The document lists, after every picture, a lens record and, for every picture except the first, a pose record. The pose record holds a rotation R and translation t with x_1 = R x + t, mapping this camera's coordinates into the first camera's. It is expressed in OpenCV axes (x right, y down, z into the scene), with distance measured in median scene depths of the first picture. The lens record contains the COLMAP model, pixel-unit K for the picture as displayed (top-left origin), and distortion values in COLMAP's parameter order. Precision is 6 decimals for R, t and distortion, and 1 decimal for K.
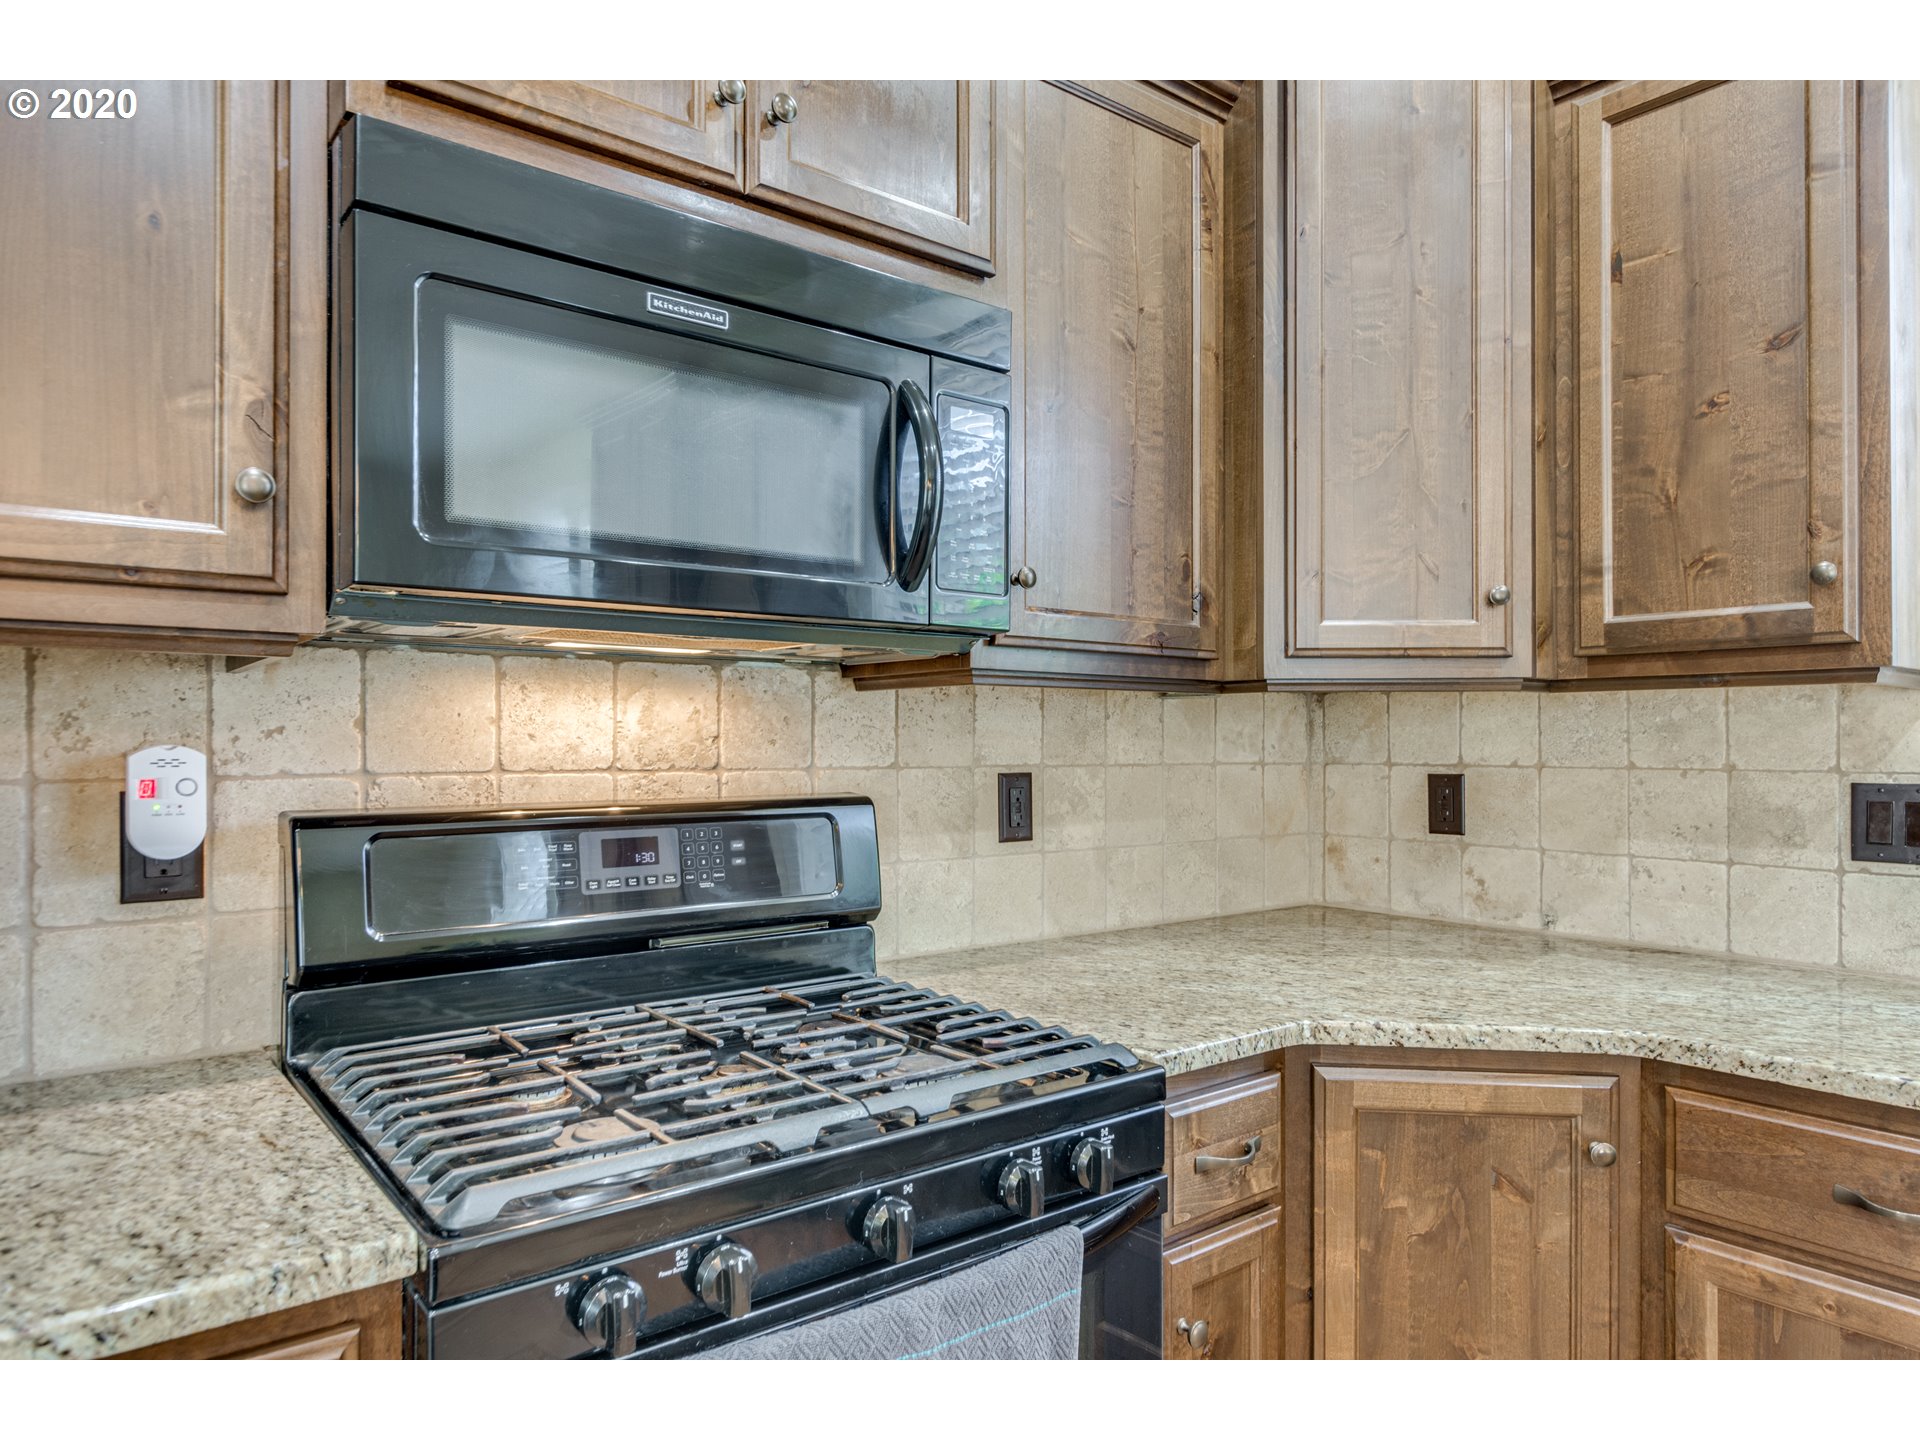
lens RADIAL K [[1061.7, 0, 992.4], [0, 1061.7, 734.4], [0, 0, 1]] dist [-0.002982, -0.002405]
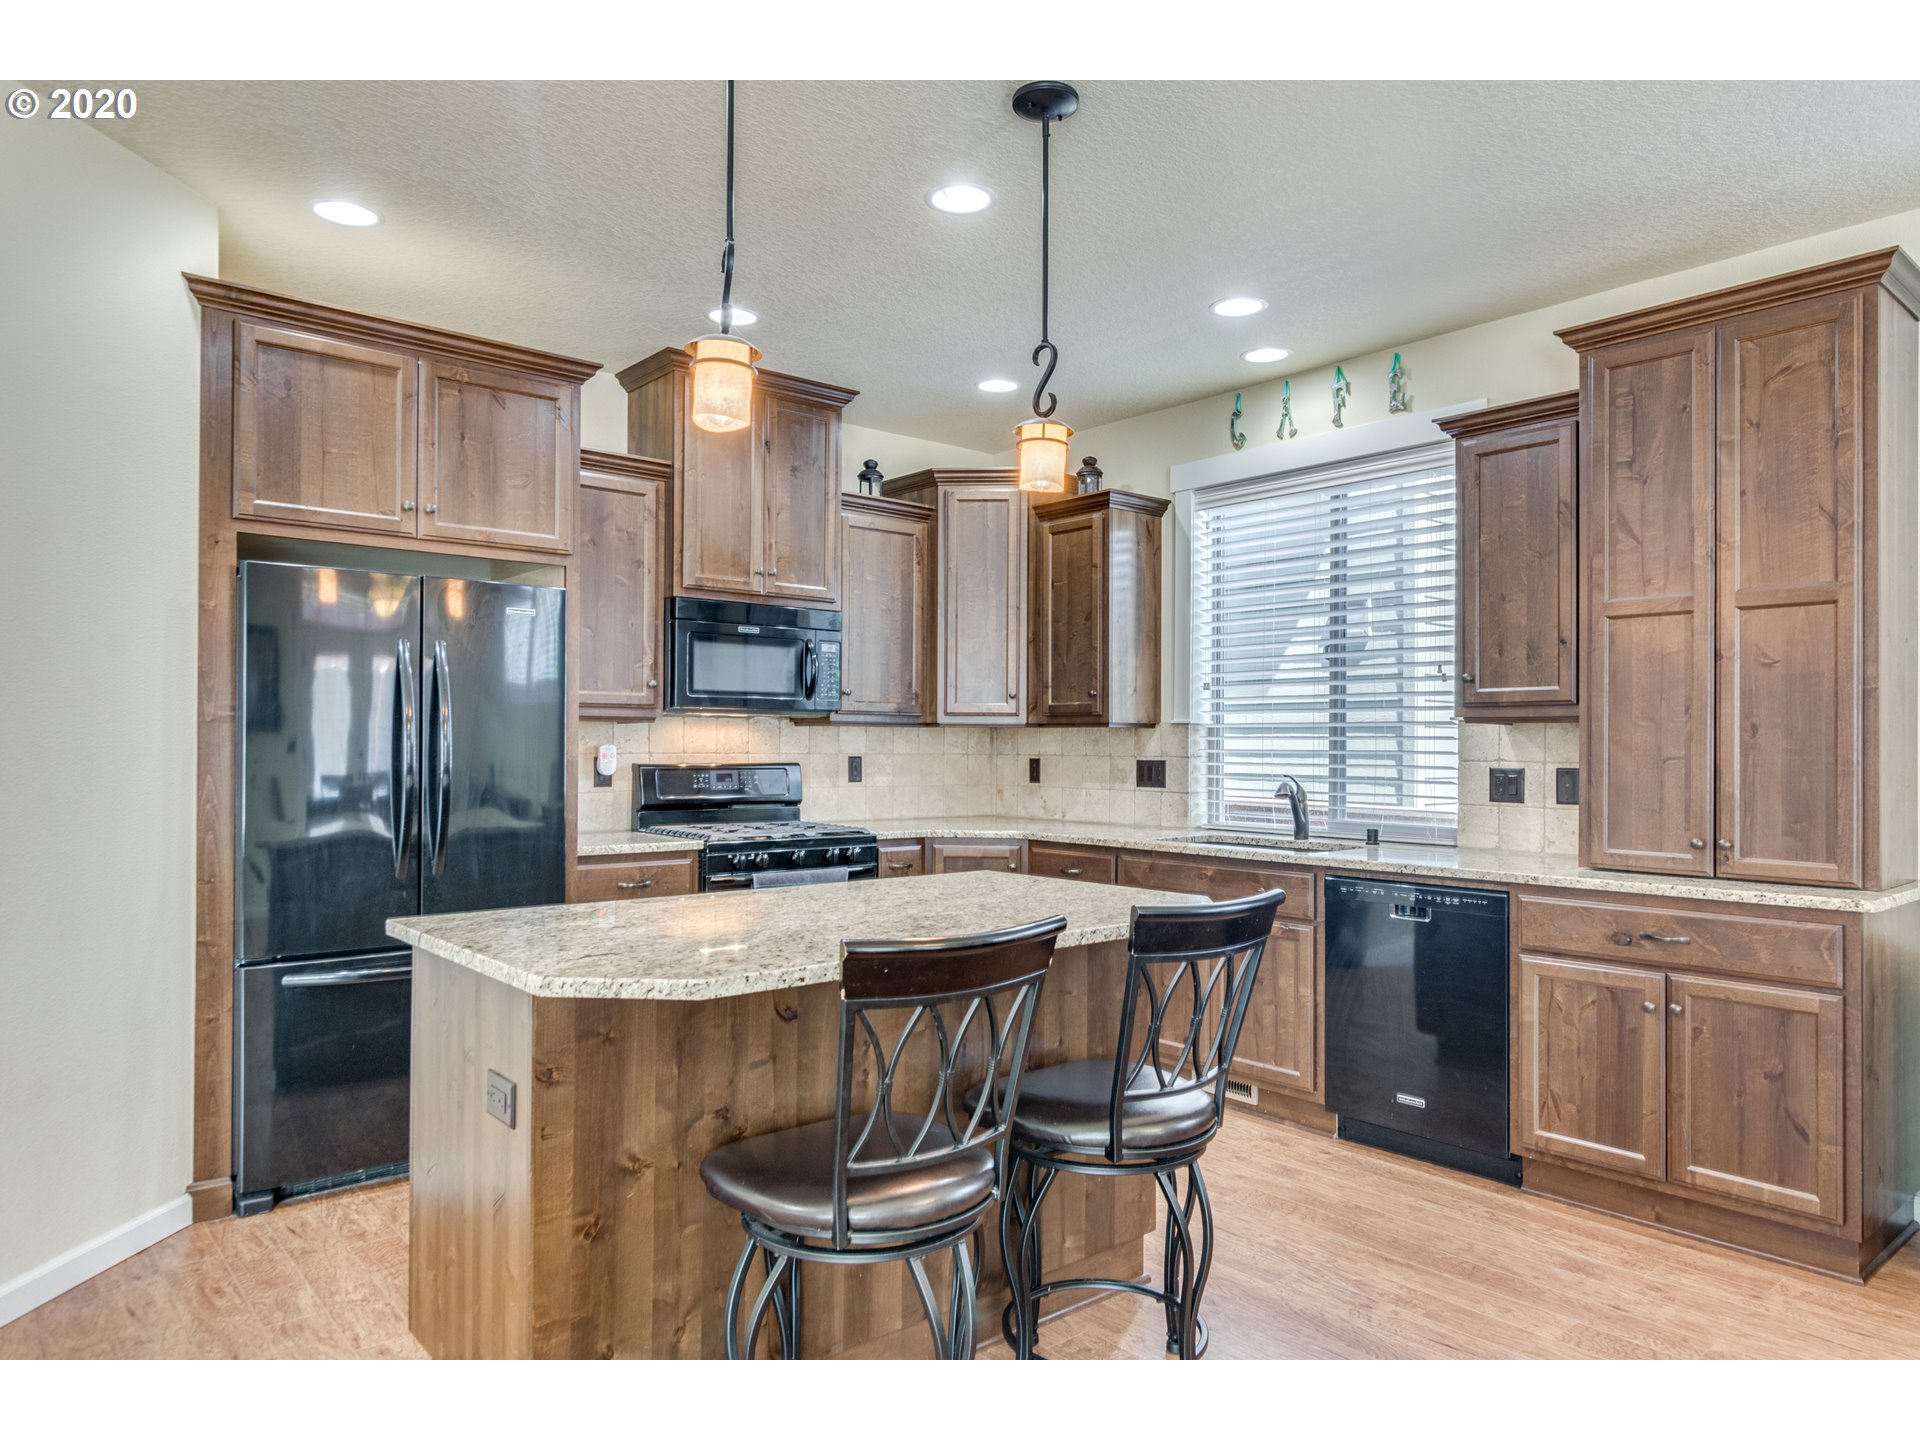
lens RADIAL K [[1229.4, 0, 960.0], [0, 1229.4, 720.0], [0, 0, 1]] dist [0.002296, 0.000160]
pose [[0.999917, 0.004059, -0.012191, 0.375078], [-0.004233, 0.999889, -0.014274, -0.013602], [0.012131, 0.014325, 0.999824, -2.418377]]
